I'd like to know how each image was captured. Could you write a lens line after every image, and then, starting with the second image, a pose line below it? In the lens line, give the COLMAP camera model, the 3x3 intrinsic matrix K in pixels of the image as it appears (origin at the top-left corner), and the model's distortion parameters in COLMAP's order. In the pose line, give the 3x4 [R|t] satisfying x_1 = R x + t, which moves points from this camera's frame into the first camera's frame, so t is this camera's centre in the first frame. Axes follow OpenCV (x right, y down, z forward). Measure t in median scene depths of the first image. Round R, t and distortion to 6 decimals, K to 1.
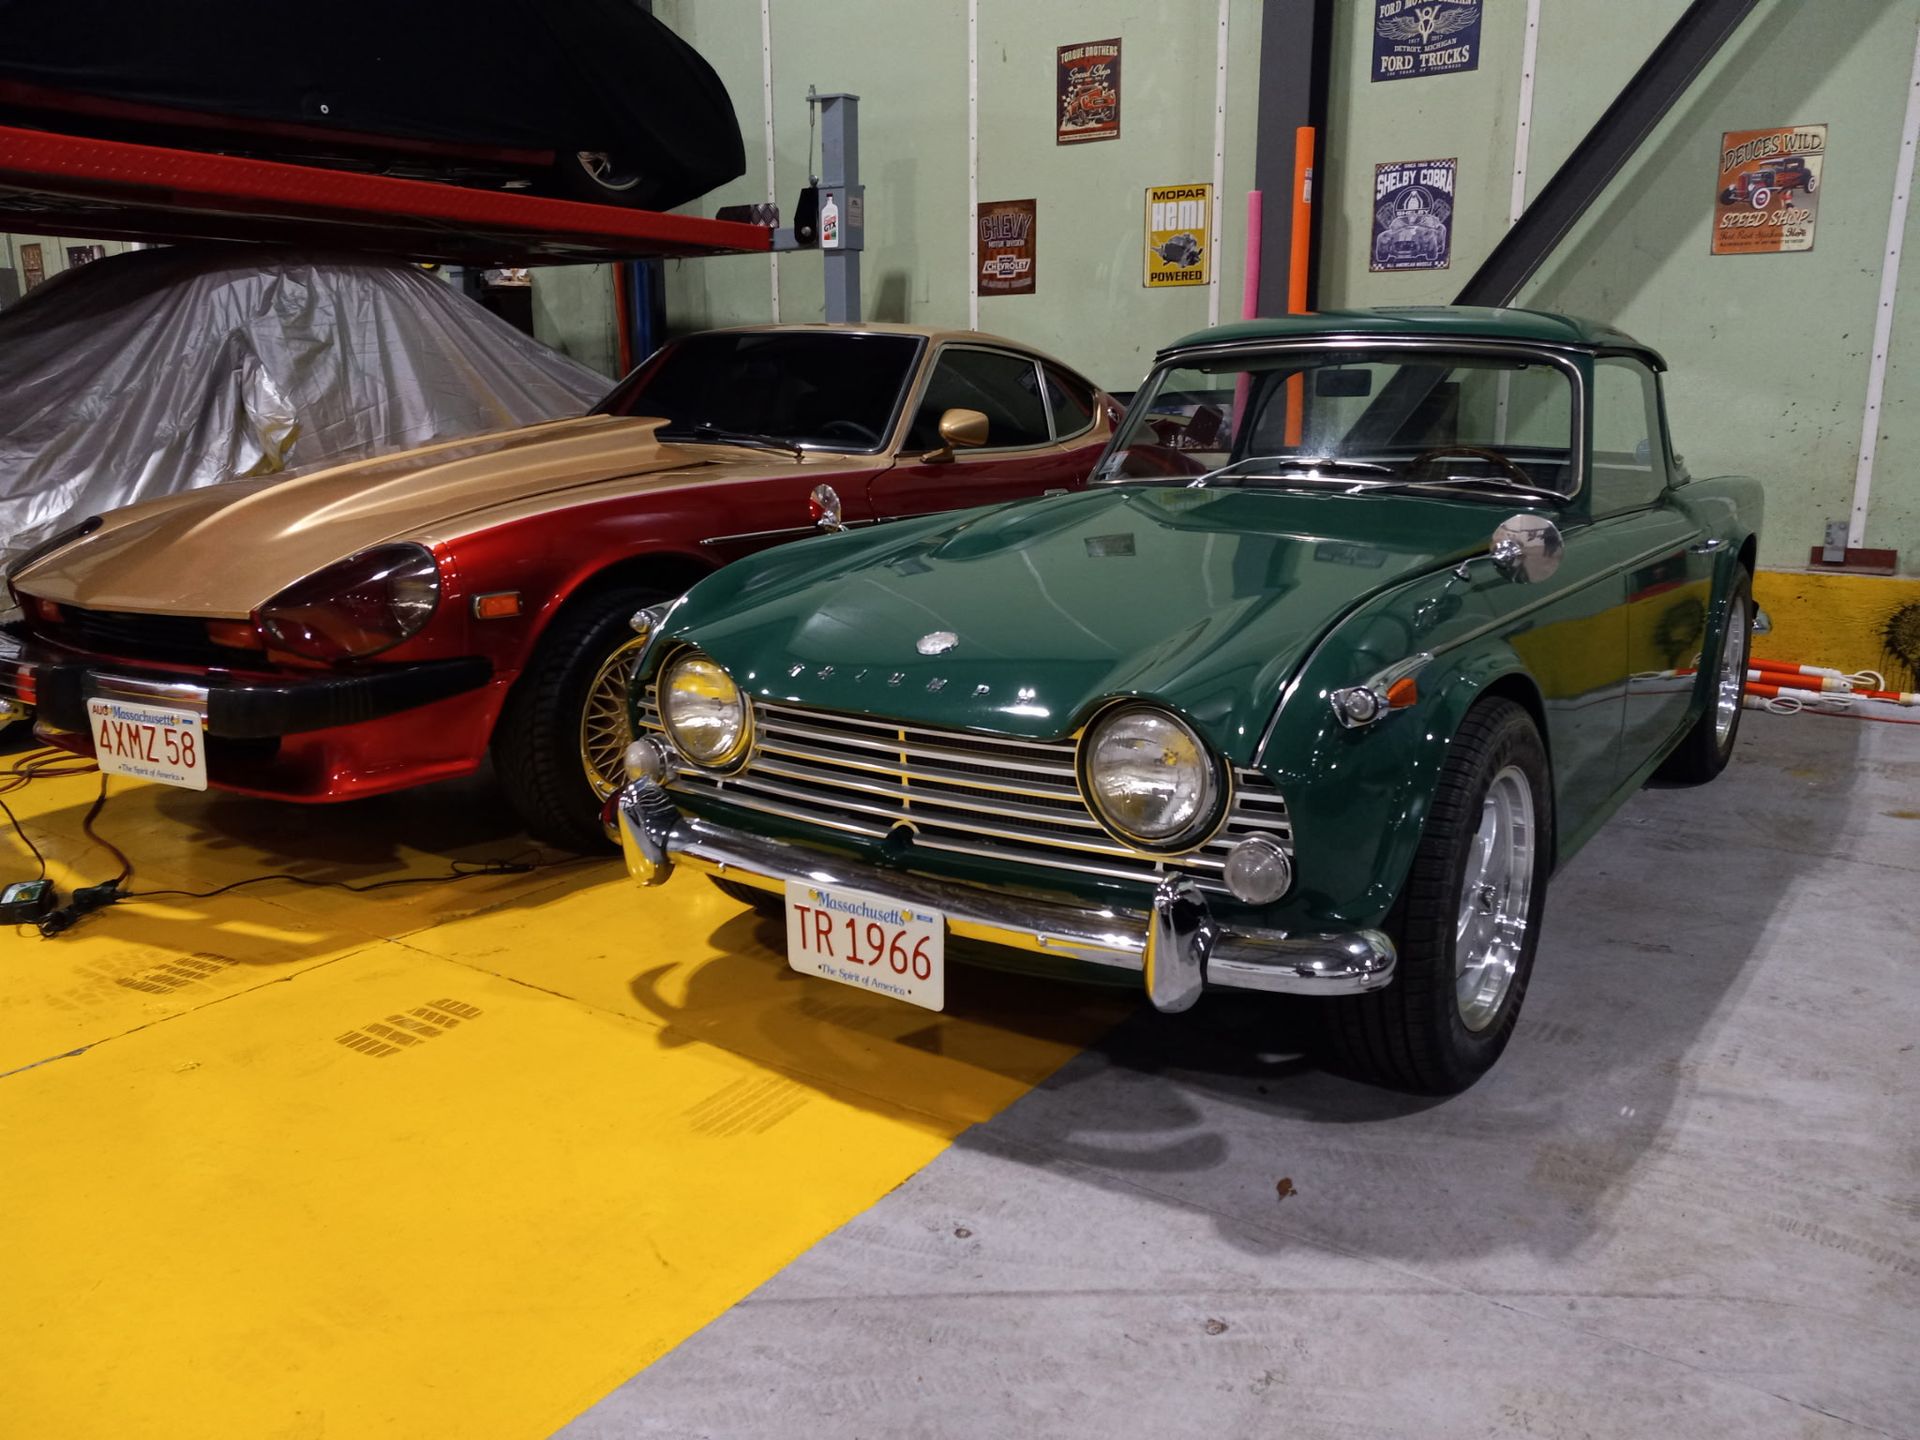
lens RADIAL K [[1551.0, 0, 960.0], [0, 1551.0, 720.0], [0, 0, 1]] dist [0.090092, -0.227260]
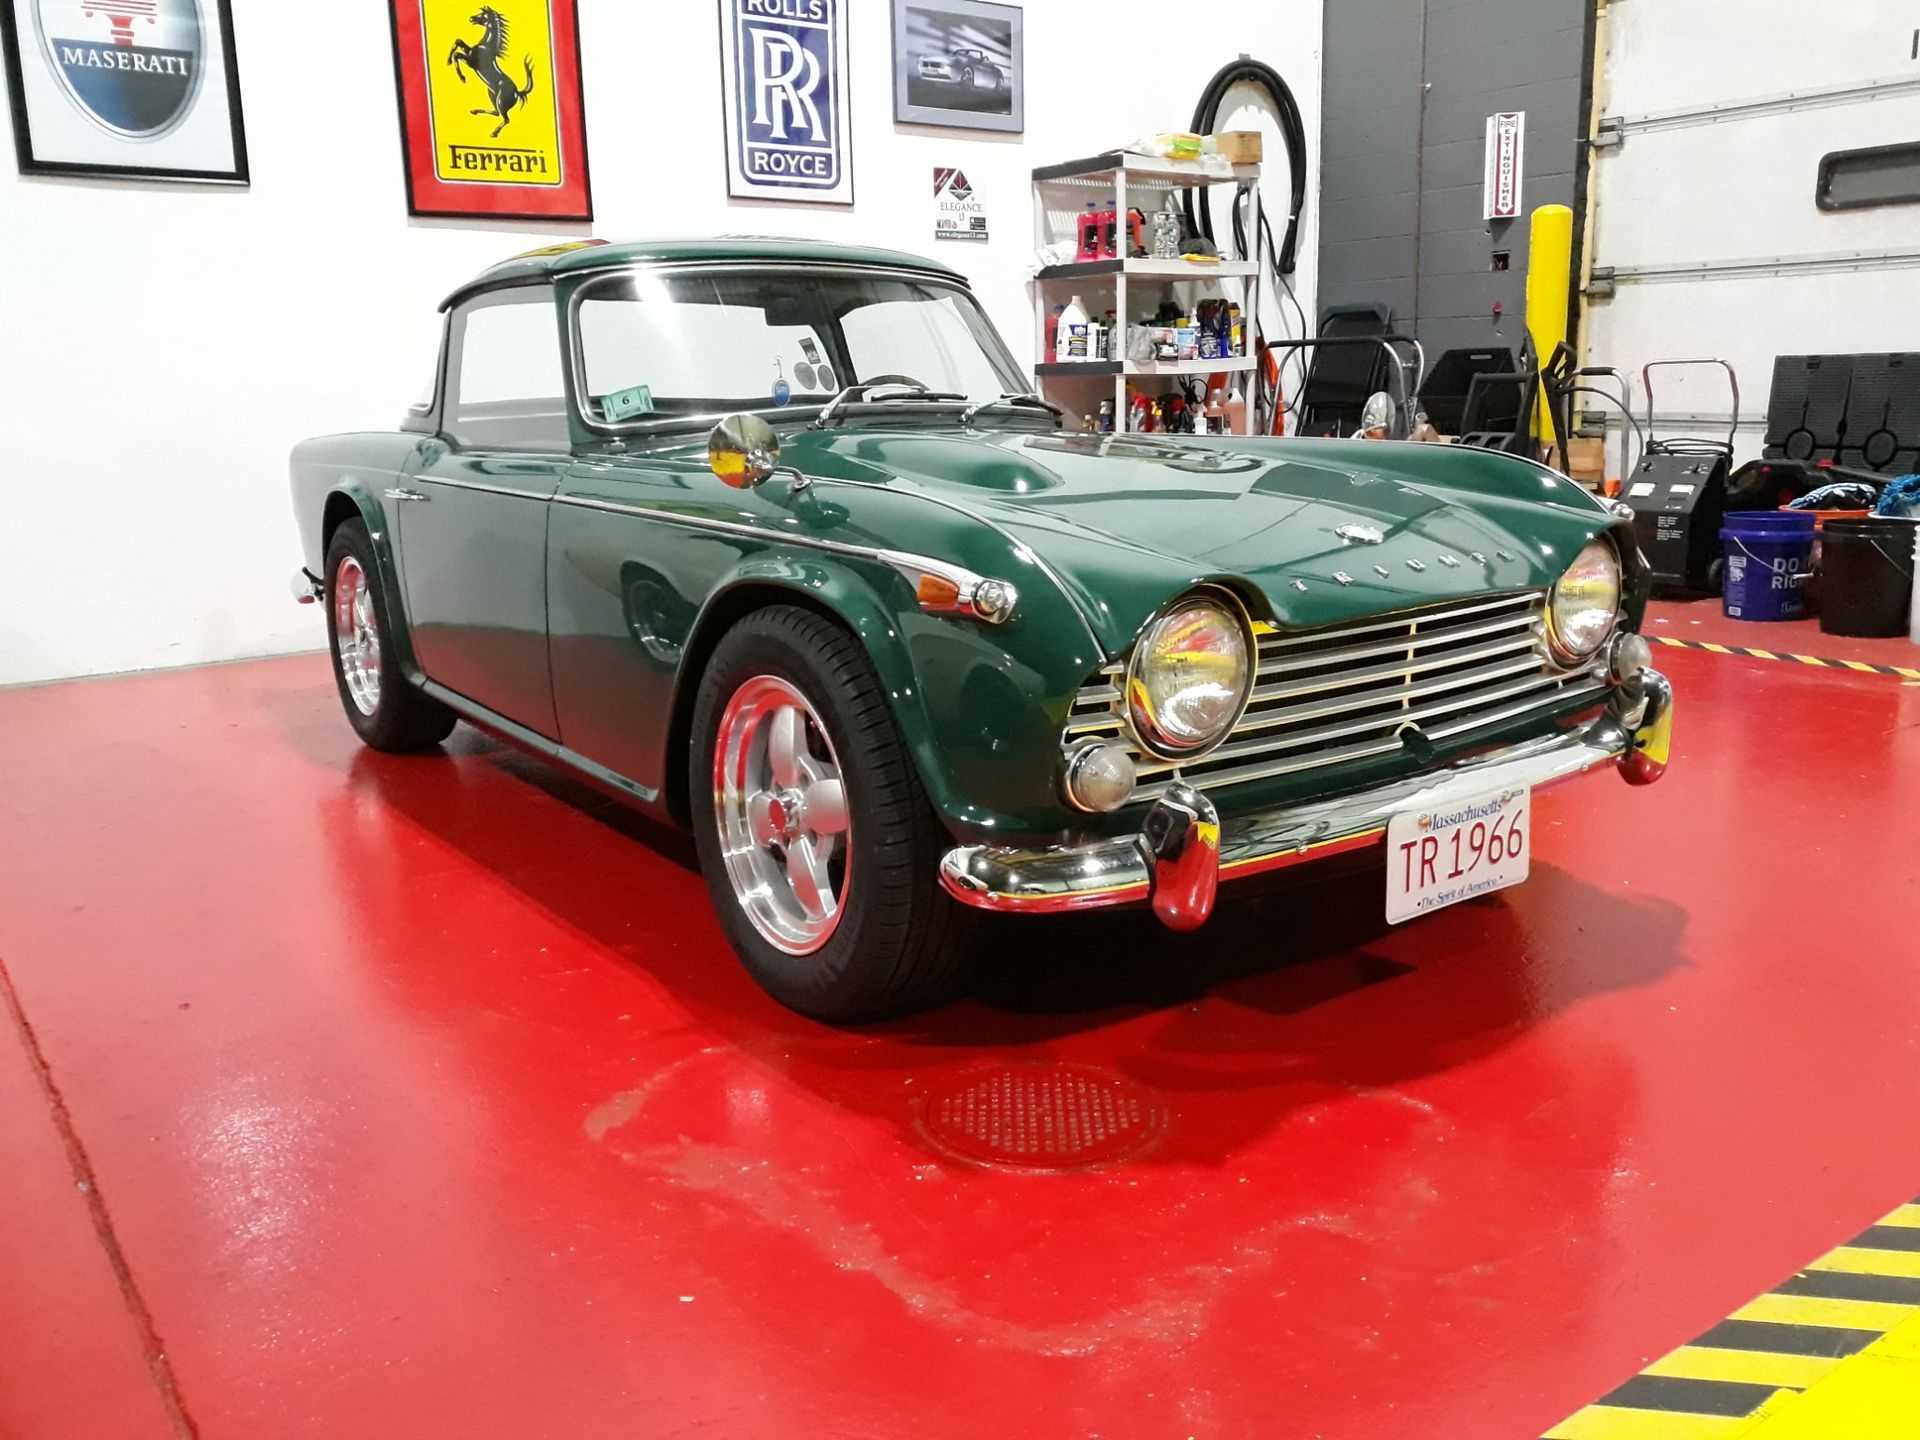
lens RADIAL K [[1551.0, 0, 960.0], [0, 1551.0, 720.0], [0, 0, 1]] dist [0.090092, -0.227260]
pose [[0.339079, -0.221583, 0.914290, -0.987045], [0.225960, 0.962598, 0.149489, -0.137063], [-0.913218, 0.155904, 0.376465, 0.902746]]
